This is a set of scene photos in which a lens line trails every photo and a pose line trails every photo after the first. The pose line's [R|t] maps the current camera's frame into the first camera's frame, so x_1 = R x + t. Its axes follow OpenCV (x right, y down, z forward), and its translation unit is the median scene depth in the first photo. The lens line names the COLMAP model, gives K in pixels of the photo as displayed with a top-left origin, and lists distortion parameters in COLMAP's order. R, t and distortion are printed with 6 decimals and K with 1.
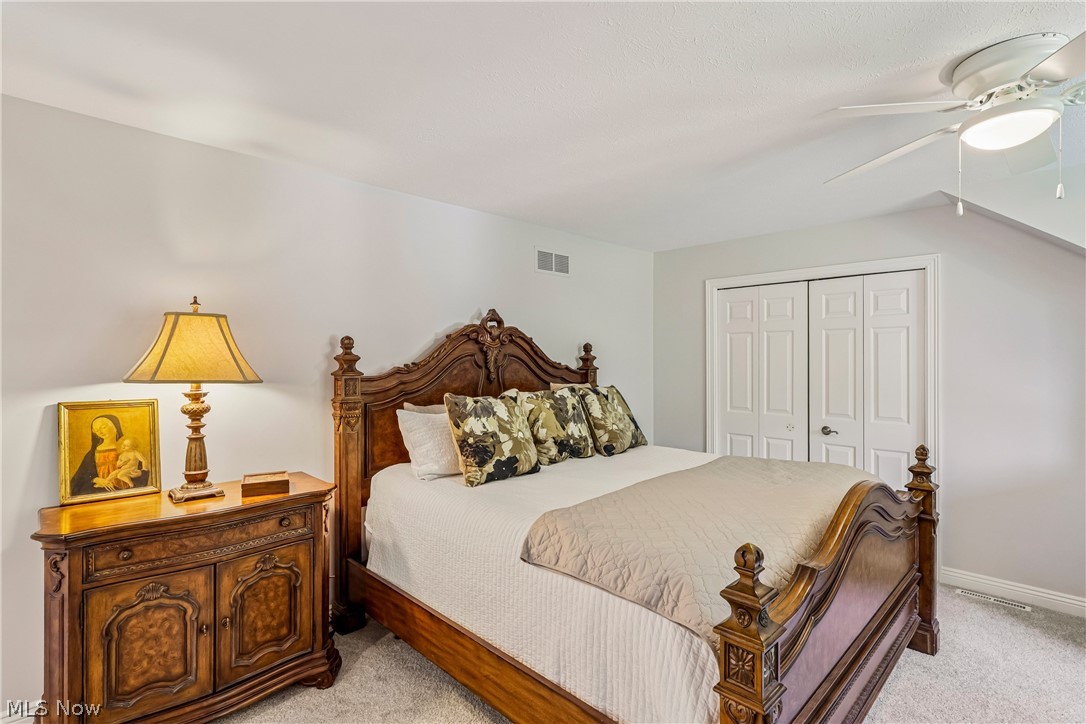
lens RADIAL K [[510.7, 0, 544.3], [0, 510.7, 361.5], [0, 0, 1]] dist [-0.005407, 0.000647]
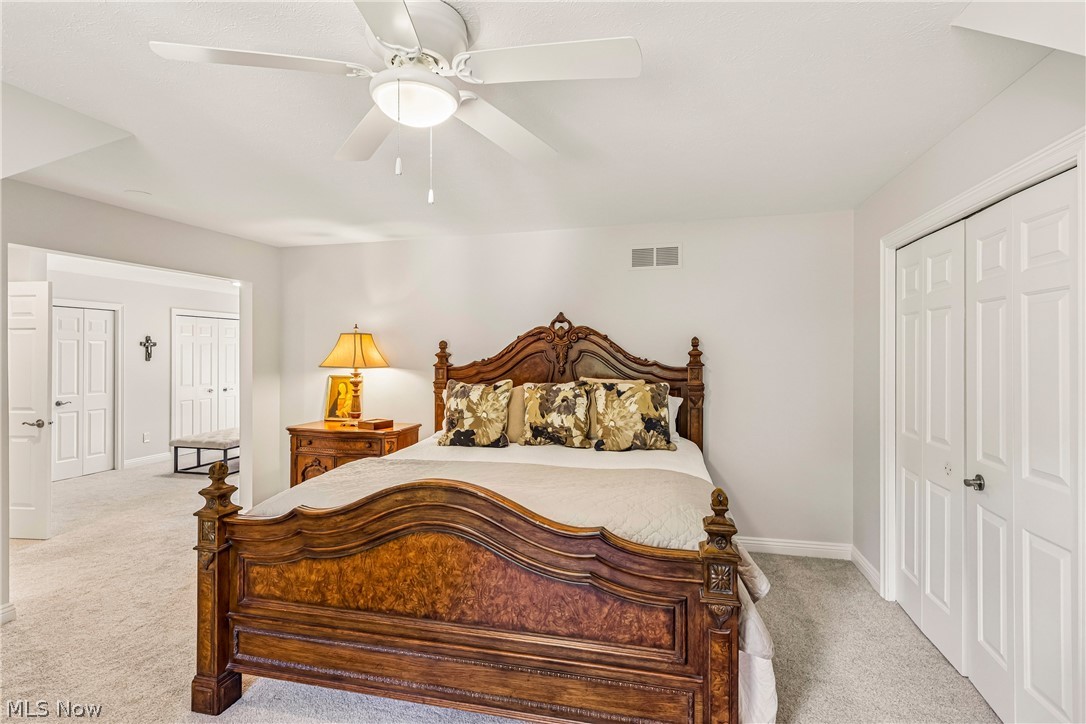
lens RADIAL K [[510.7, 0, 549.0], [0, 510.7, 354.1], [0, 0, 1]] dist [-0.005407, 0.000647]
pose [[0.543607, -0.000996, -0.839340, 1.025322], [0.001983, 0.999998, 0.000097, -0.008326], [0.839338, -0.001717, 0.543607, 0.403845]]
